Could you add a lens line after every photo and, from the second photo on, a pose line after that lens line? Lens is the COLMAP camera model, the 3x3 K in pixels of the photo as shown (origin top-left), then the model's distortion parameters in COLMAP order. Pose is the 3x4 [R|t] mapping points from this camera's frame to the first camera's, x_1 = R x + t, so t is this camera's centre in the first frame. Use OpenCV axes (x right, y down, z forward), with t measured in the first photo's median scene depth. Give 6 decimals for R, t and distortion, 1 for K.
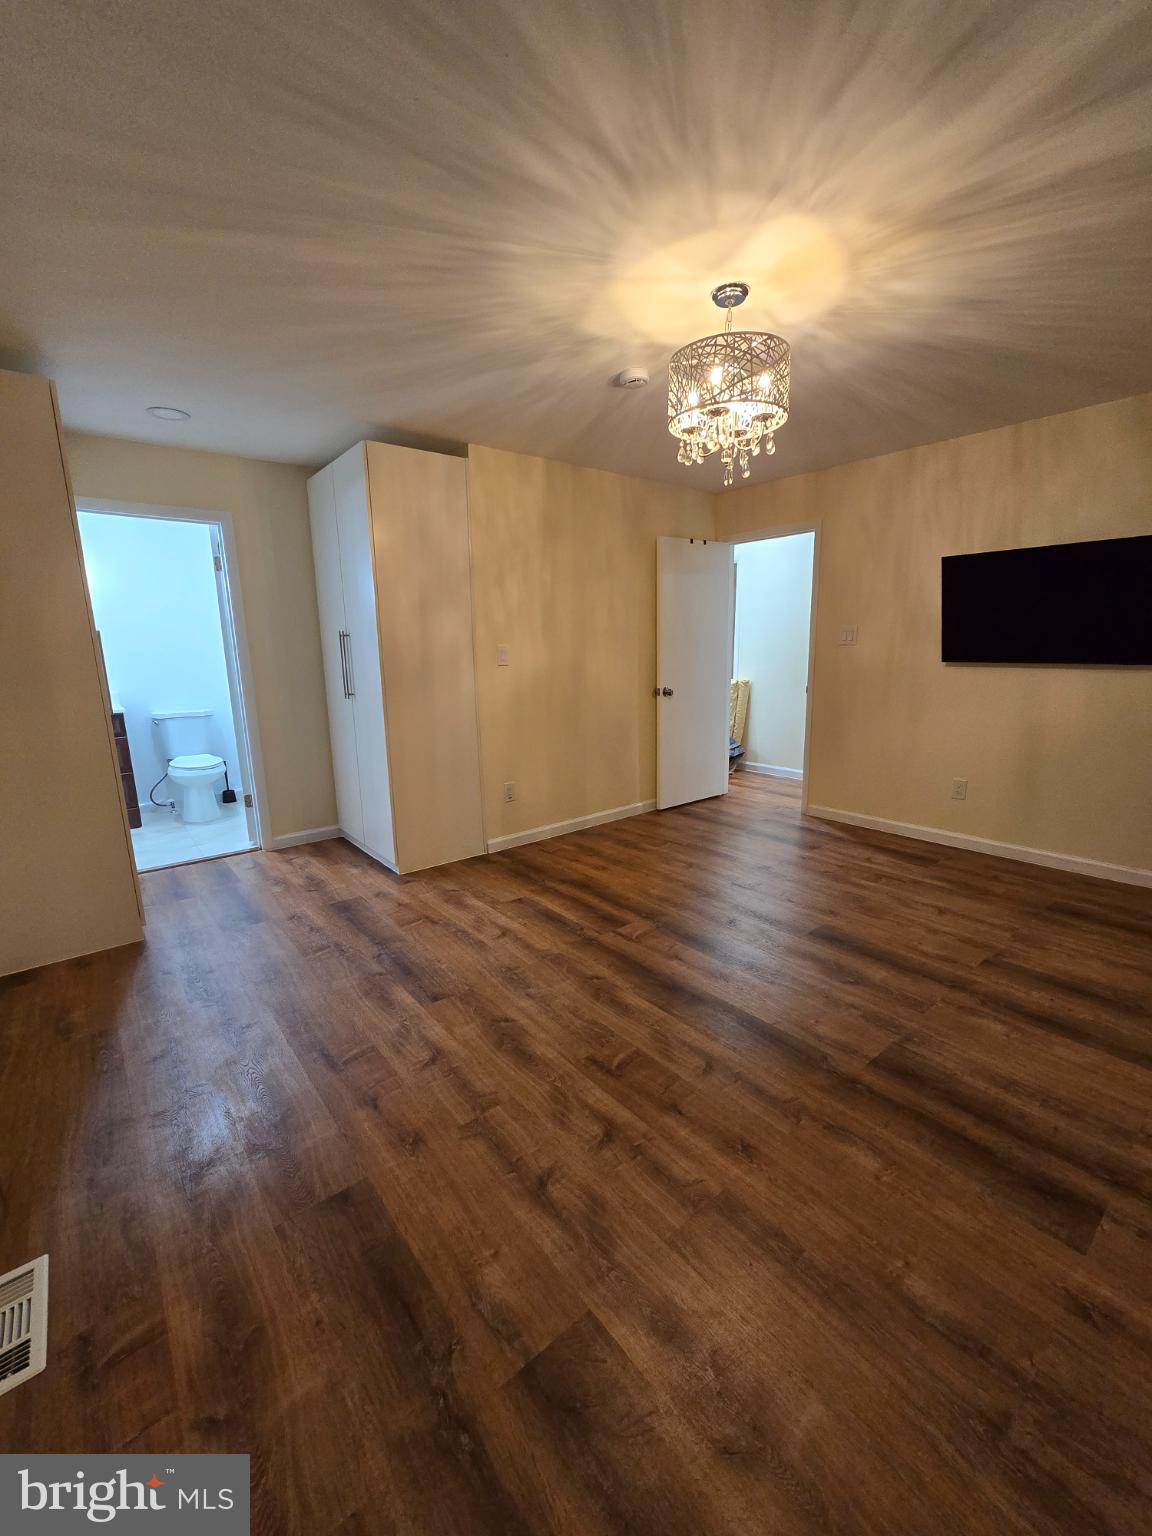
lens RADIAL K [[627.2, 0, 579.1], [0, 627.2, 768.7], [0, 0, 1]] dist [-0.004405, 0.001927]
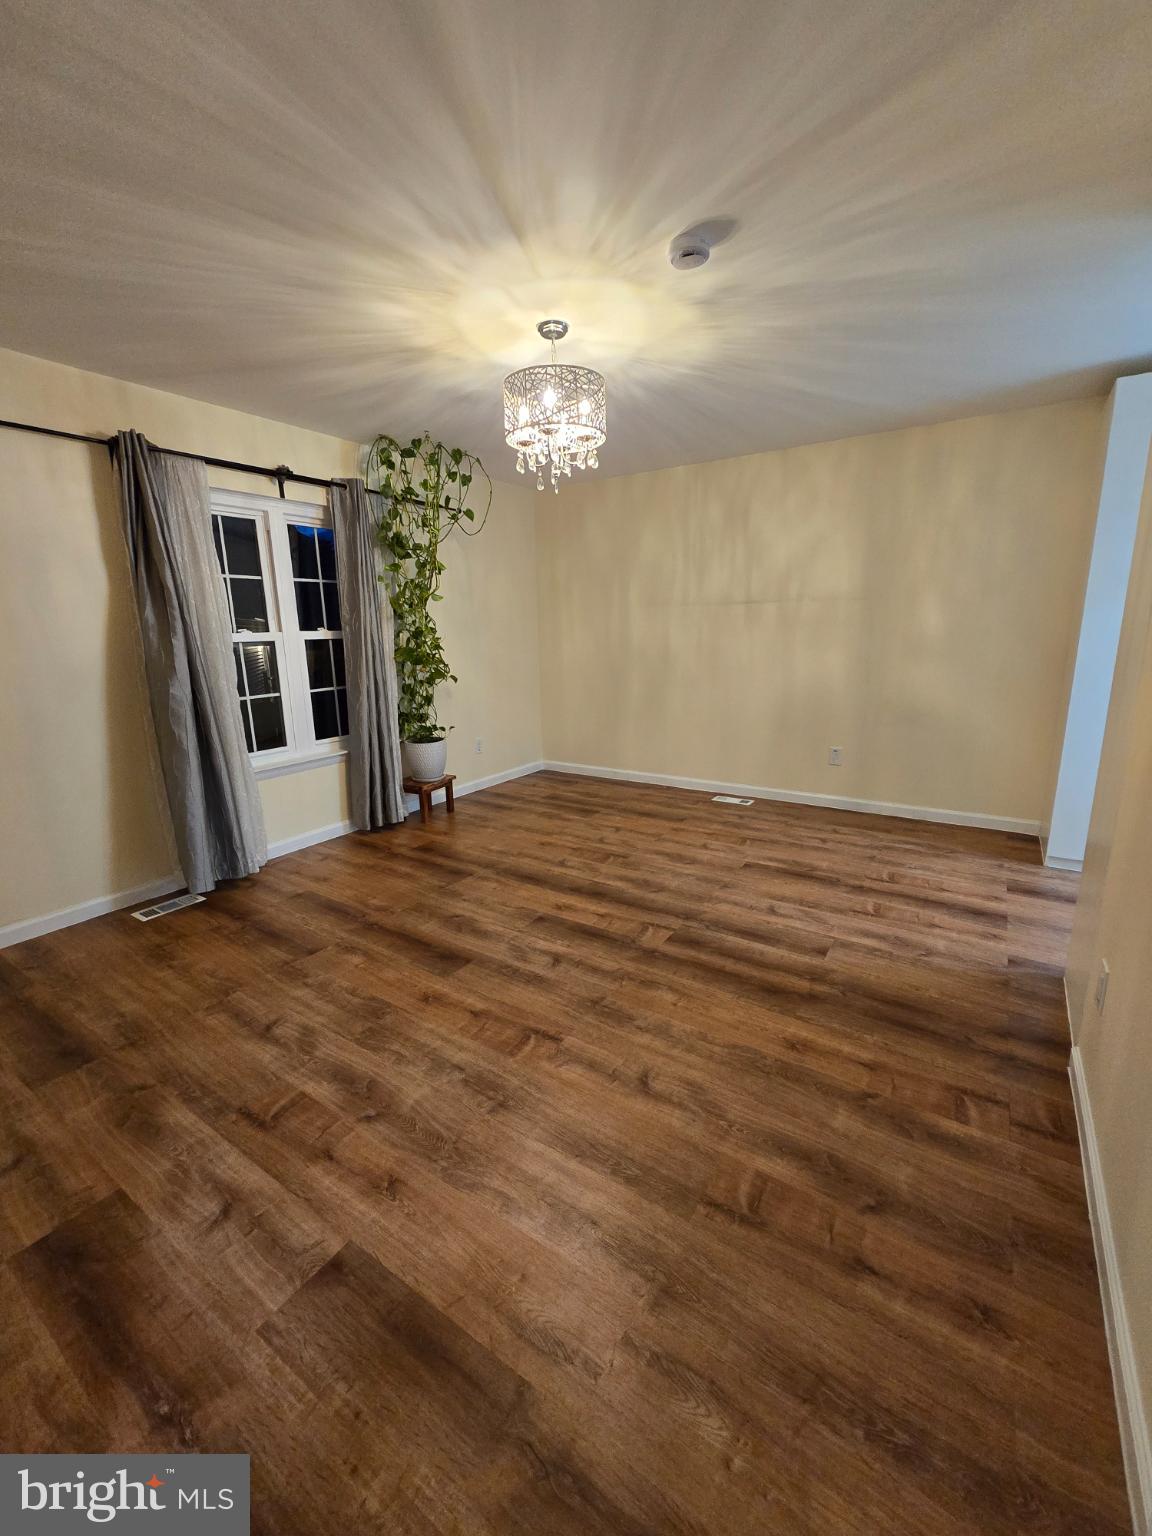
lens RADIAL K [[627.2, 0, 580.2], [0, 627.2, 769.2], [0, 0, 1]] dist [-0.004405, 0.001927]
pose [[-0.953855, 0.104822, -0.281376, 0.581134], [-0.020858, 0.911693, 0.410342, -0.469282], [0.299541, 0.397276, -0.867437, 2.253771]]
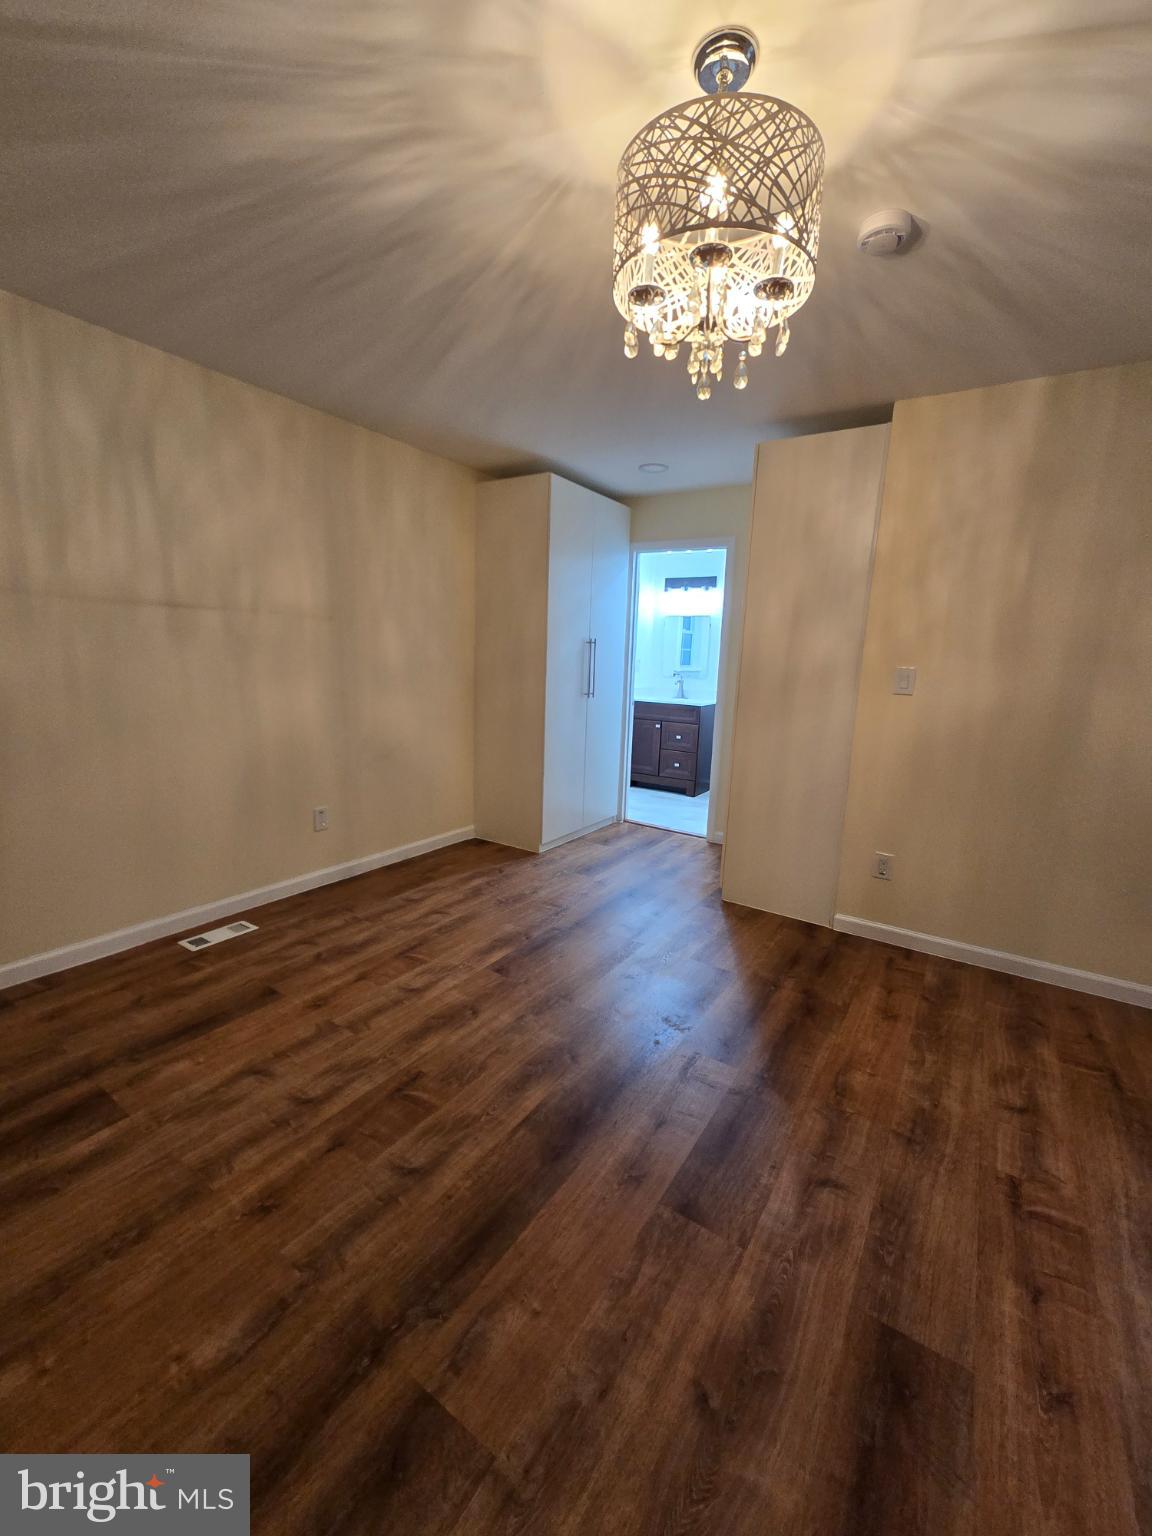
lens RADIAL K [[627.2, 0, 576.2], [0, 627.2, 768.3], [0, 0, 1]] dist [-0.004405, 0.001927]
pose [[0.298093, 0.201862, -0.932948, 0.835980], [-0.230817, 0.963621, 0.134749, -0.168037], [0.926209, 0.175173, 0.333842, 0.760437]]
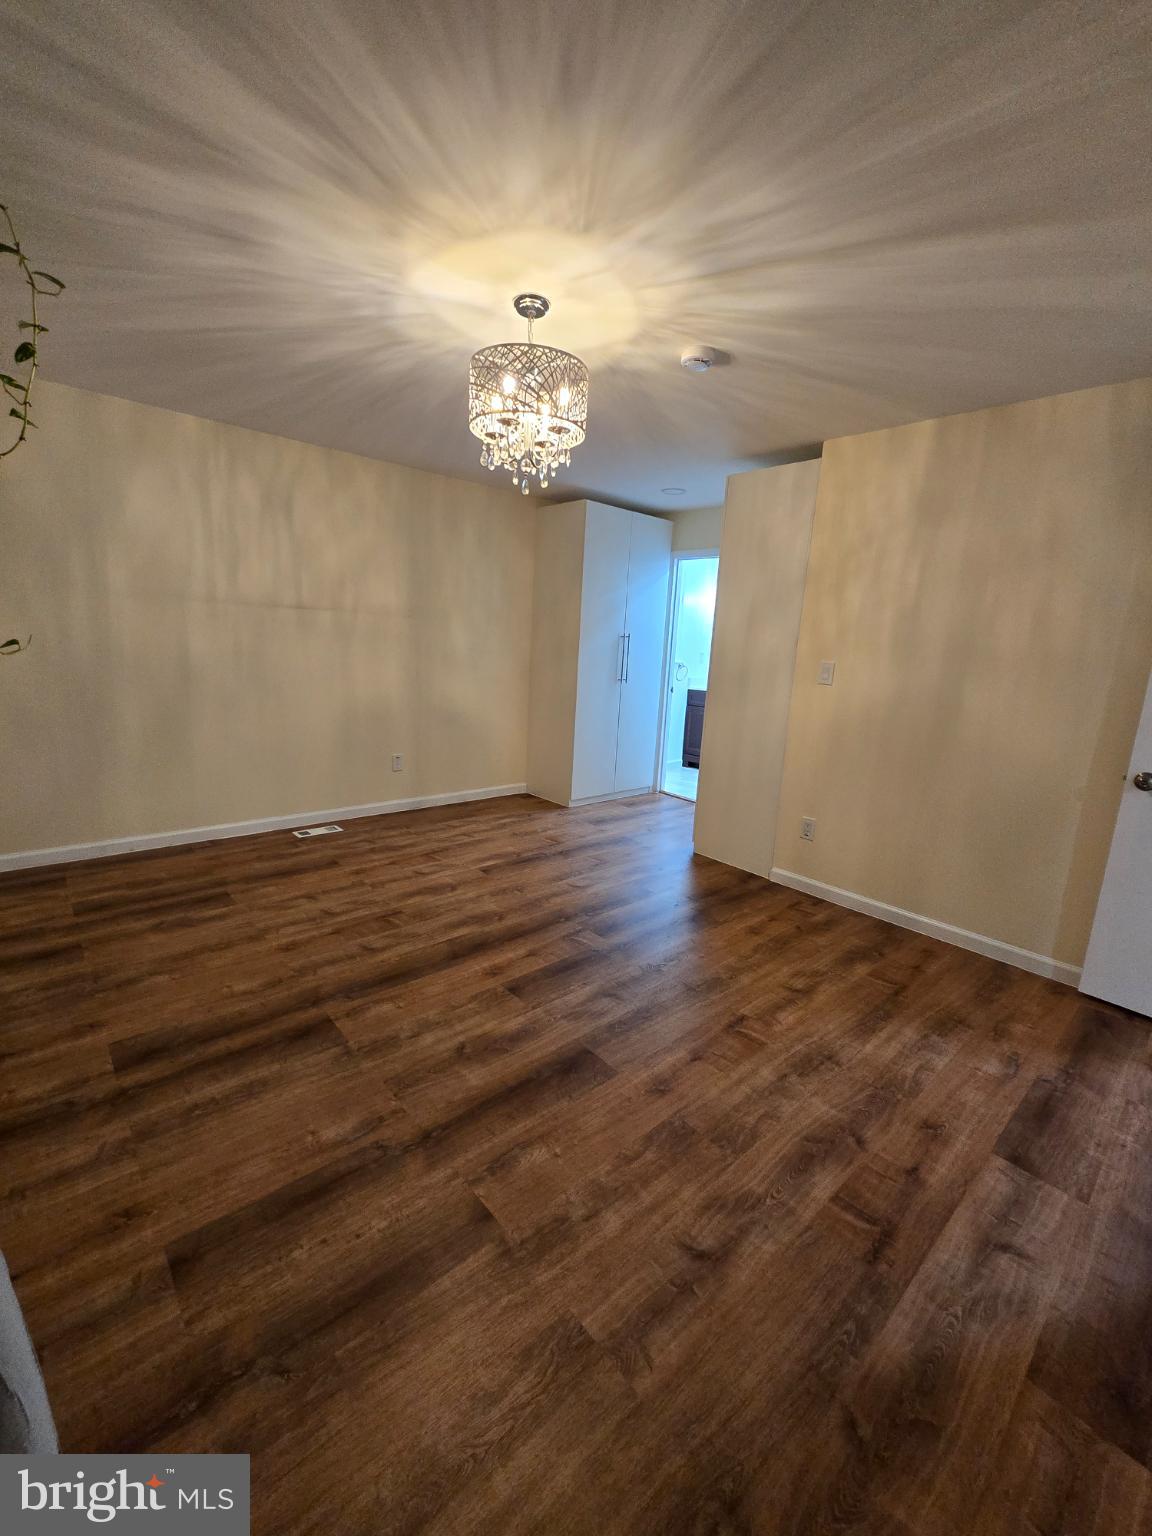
lens RADIAL K [[627.2, 0, 572.9], [0, 627.2, 768.0], [0, 0, 1]] dist [-0.004405, 0.001927]
pose [[0.041495, 0.223668, -0.973782, 1.335484], [-0.250758, 0.945759, 0.206546, -0.265929], [0.967160, 0.235613, 0.095331, 1.096572]]
